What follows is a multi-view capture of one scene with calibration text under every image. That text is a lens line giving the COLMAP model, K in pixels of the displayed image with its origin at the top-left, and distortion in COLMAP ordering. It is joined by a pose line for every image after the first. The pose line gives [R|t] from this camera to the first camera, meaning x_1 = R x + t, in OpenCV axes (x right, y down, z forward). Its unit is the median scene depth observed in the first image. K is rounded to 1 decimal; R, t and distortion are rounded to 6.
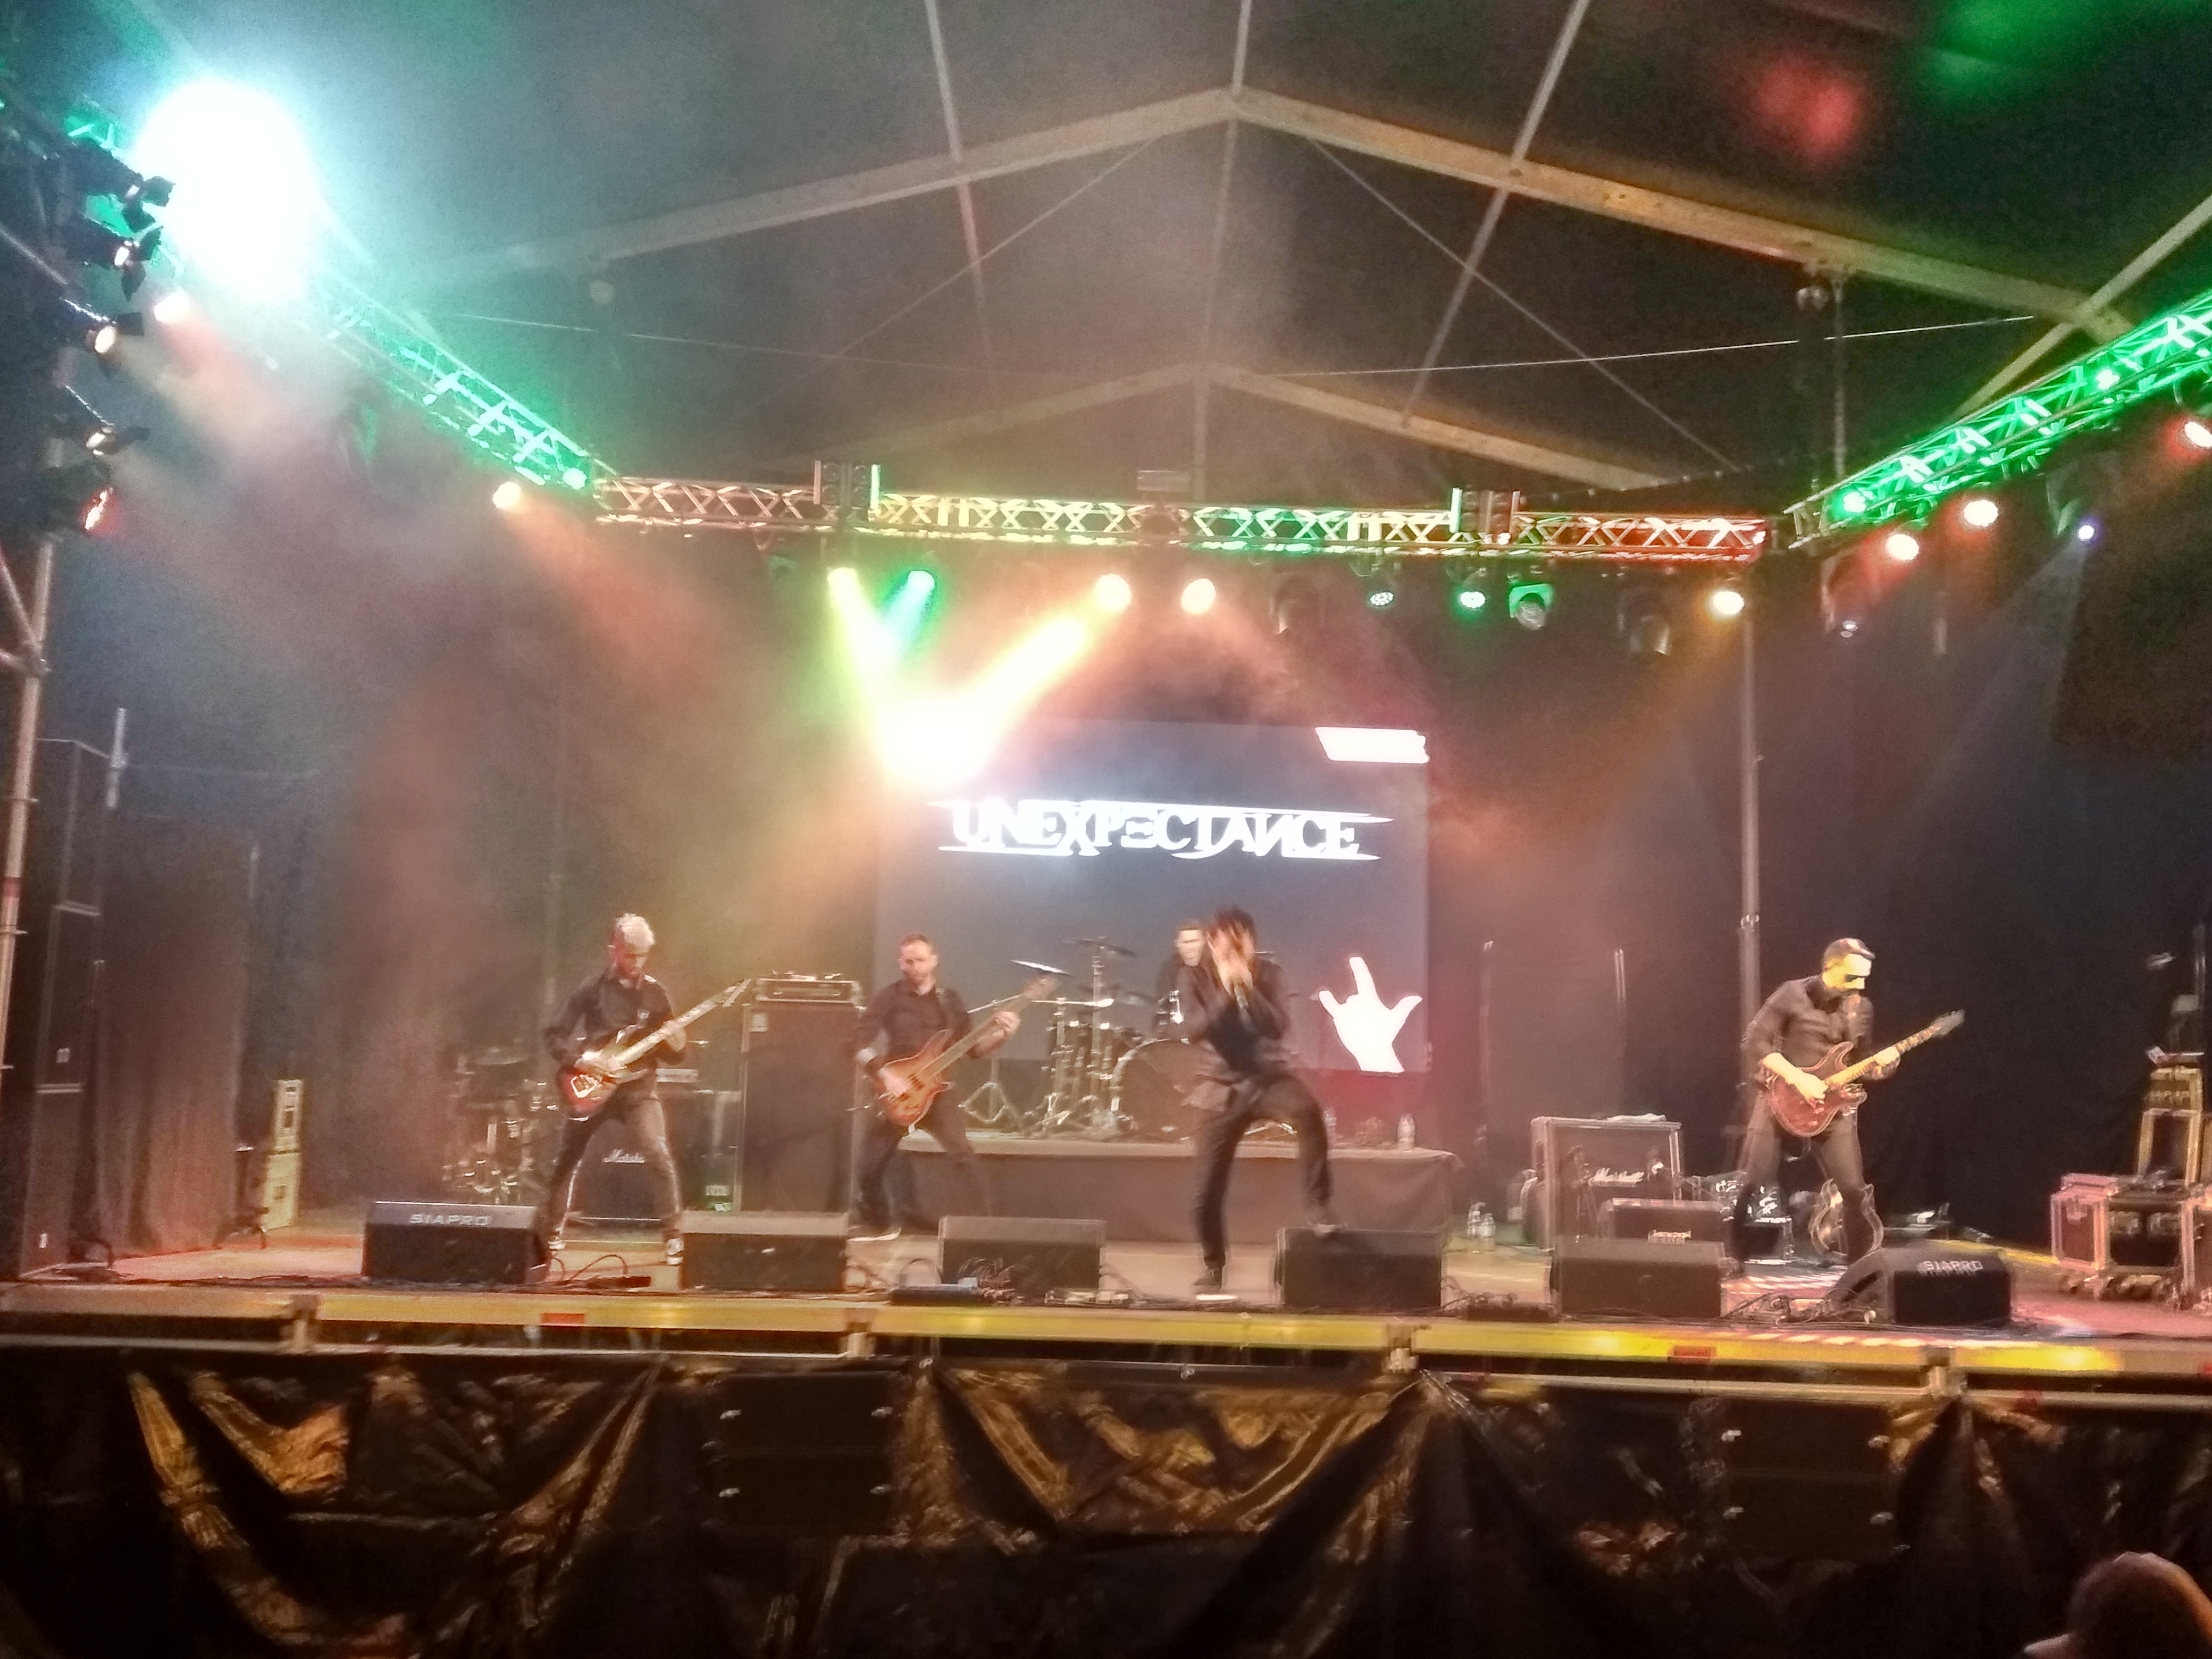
lens RADIAL K [[2052.8, 0, 1082.8], [0, 2052.8, 819.3], [0, 0, 1]] dist [0.109501, -0.176565]
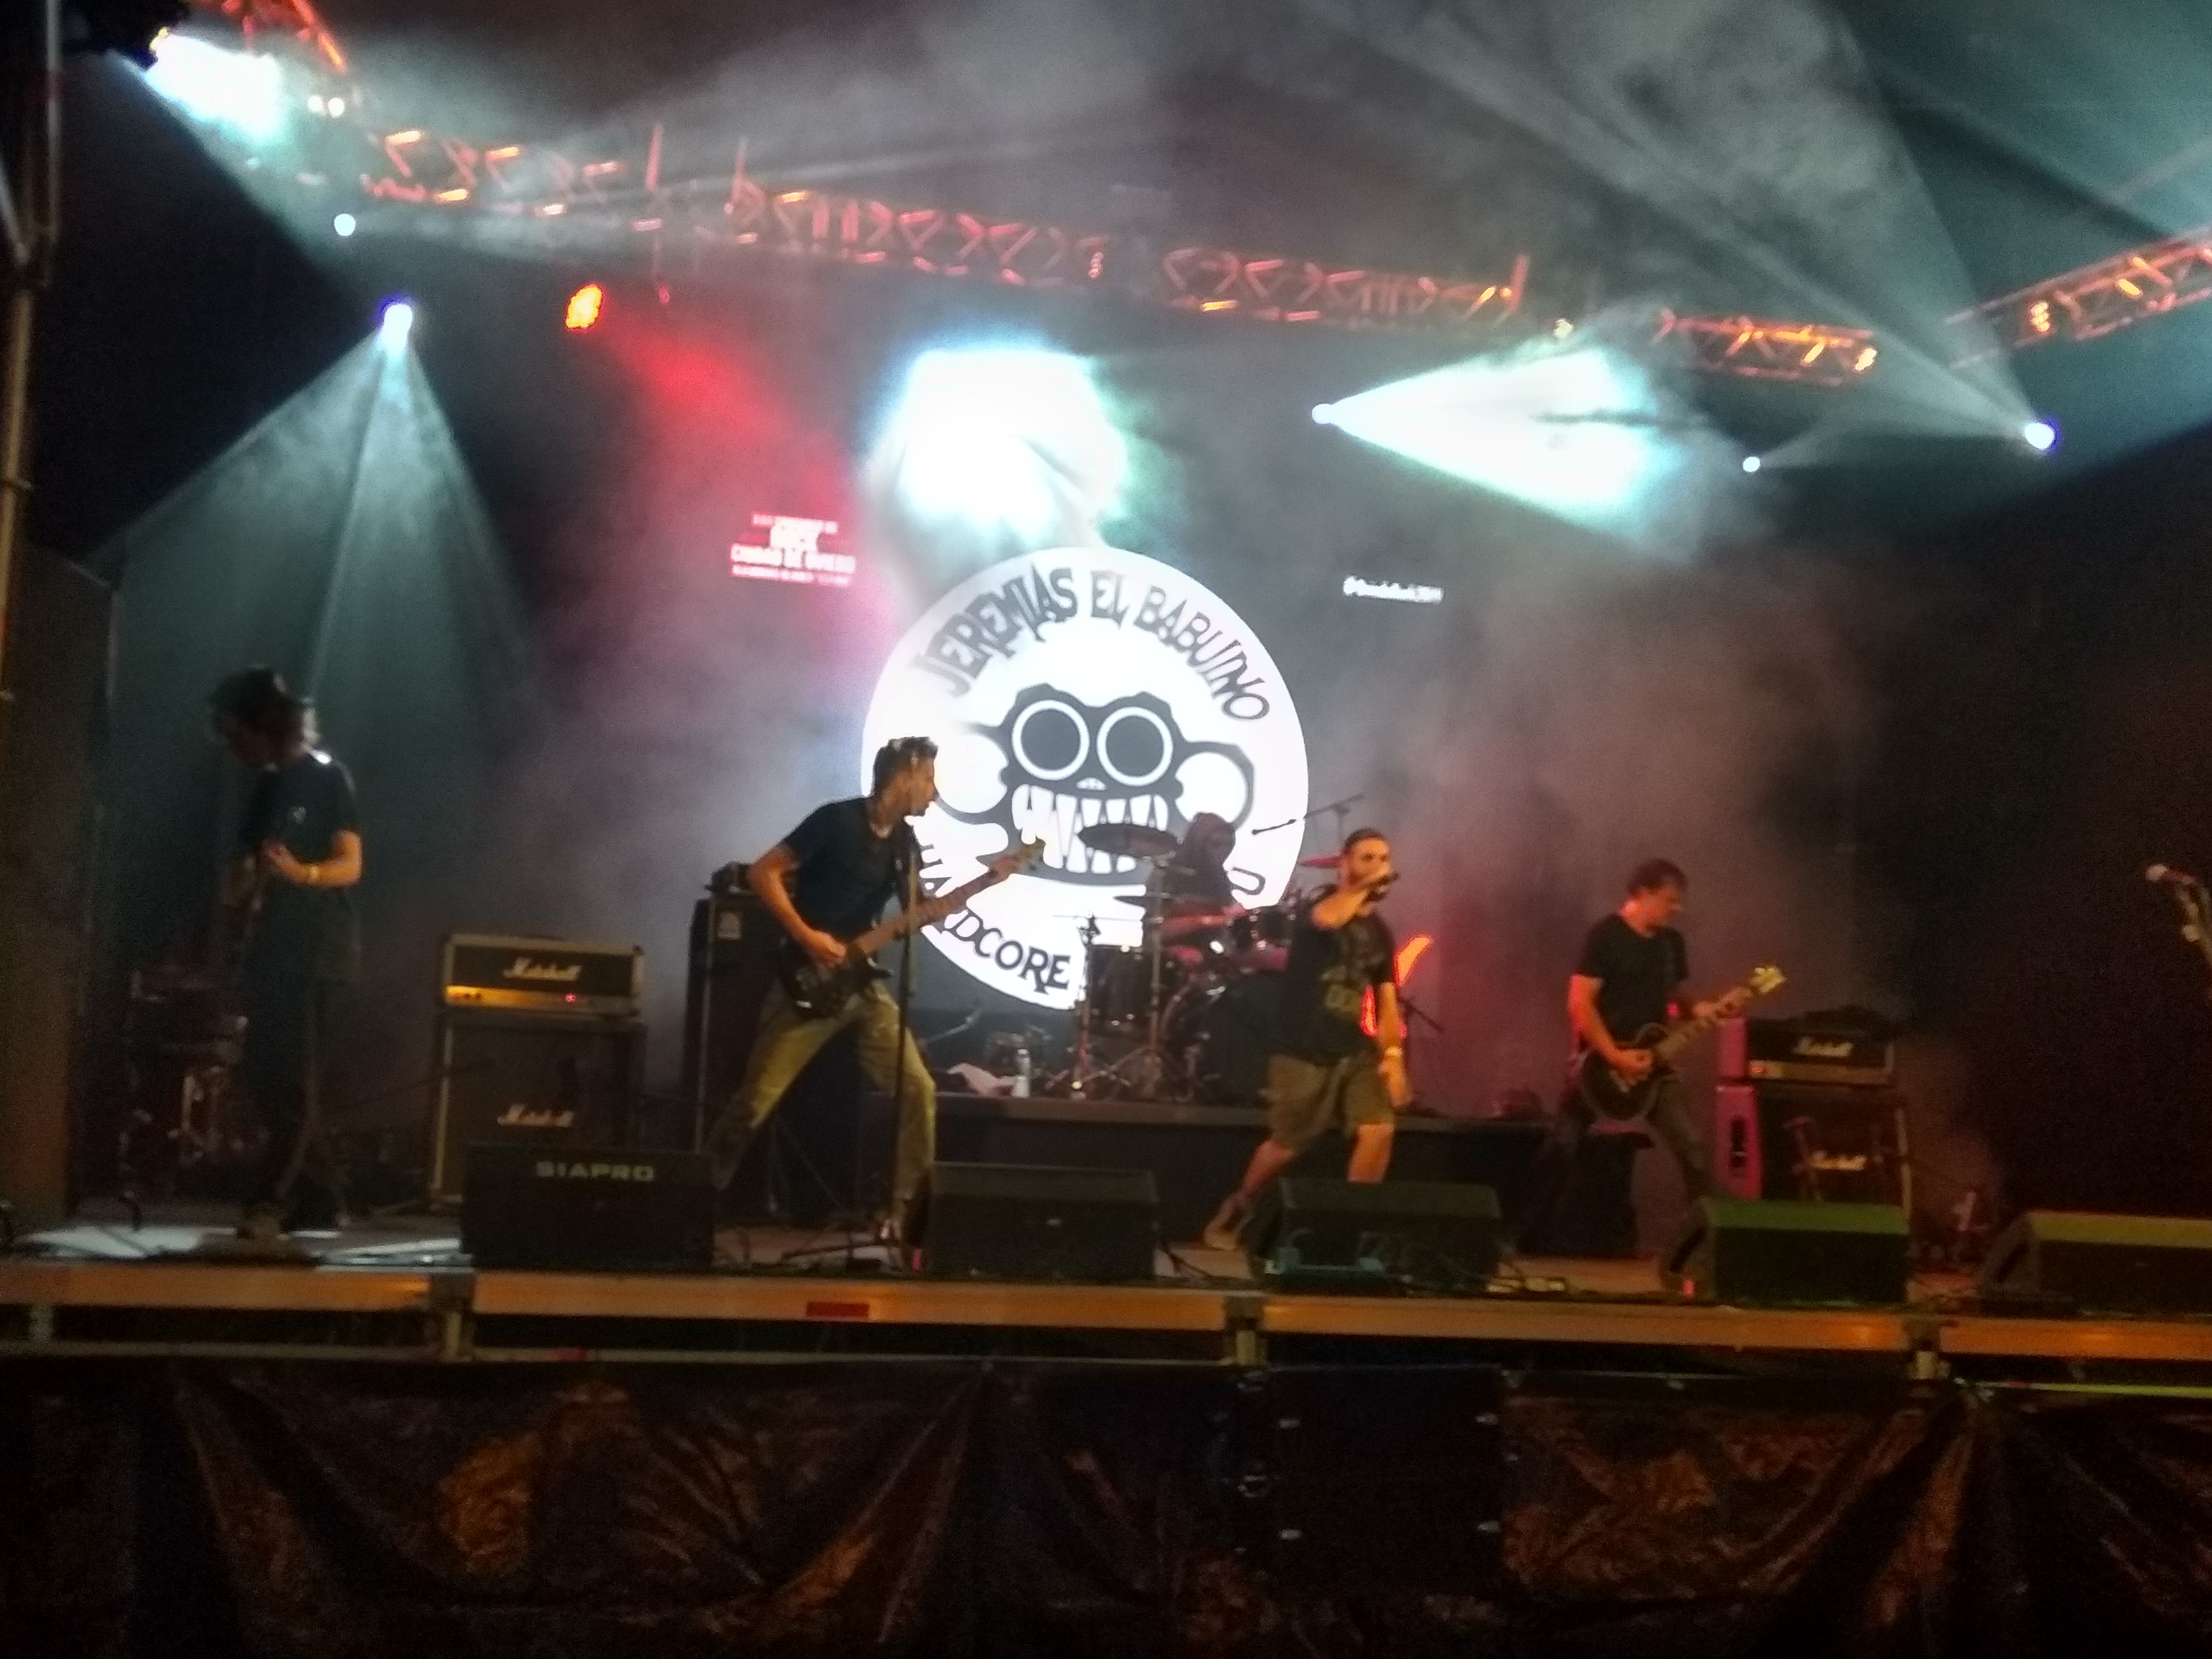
lens RADIAL K [[2767.0, 0, 1106.0], [0, 2767.0, 829.5], [0, 0, 1]] dist [0.149196, -0.368565]
pose [[0.963224, 0.042106, 0.265380, -0.224243], [-0.050375, 0.998432, 0.024427, 0.030830], [-0.263936, -0.036897, 0.963834, 0.057151]]
